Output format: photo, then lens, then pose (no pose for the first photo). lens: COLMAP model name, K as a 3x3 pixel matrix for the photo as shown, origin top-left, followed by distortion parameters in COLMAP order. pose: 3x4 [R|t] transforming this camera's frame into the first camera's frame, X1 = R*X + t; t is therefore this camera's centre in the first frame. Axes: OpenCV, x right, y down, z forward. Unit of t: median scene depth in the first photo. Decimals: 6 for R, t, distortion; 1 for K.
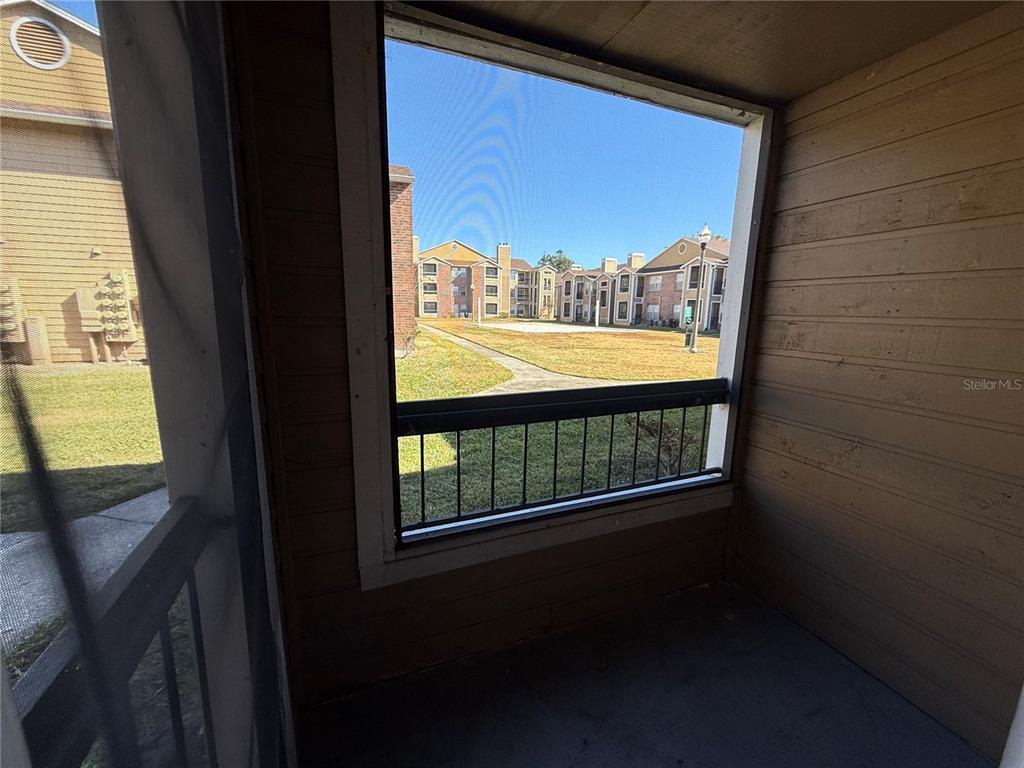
lens RADIAL K [[408.8, 0, 509.6], [0, 408.8, 386.4], [0, 0, 1]] dist [0.000517, 0.000352]
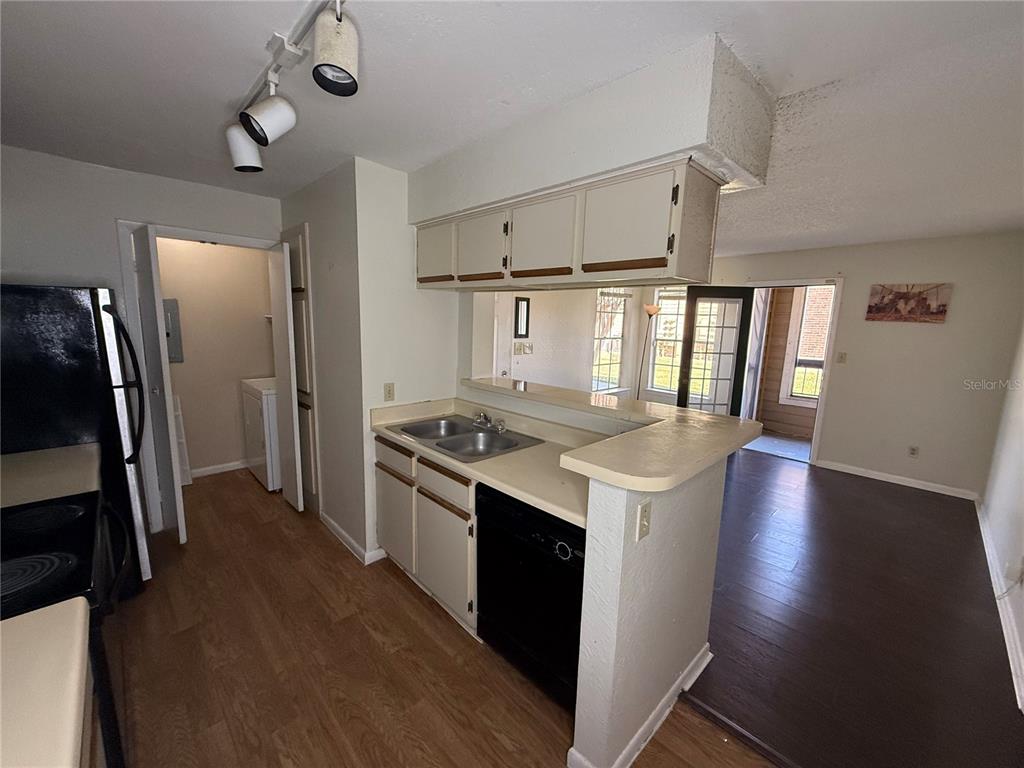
lens RADIAL K [[408.8, 0, 509.6], [0, 408.8, 386.4], [0, 0, 1]] dist [0.000517, 0.000352]
pose [[0.372782, 0.142444, -0.916921, 0.355468], [-0.193149, 0.978415, 0.073471, 0.084285], [0.907594, 0.149713, 0.392248, -0.460311]]
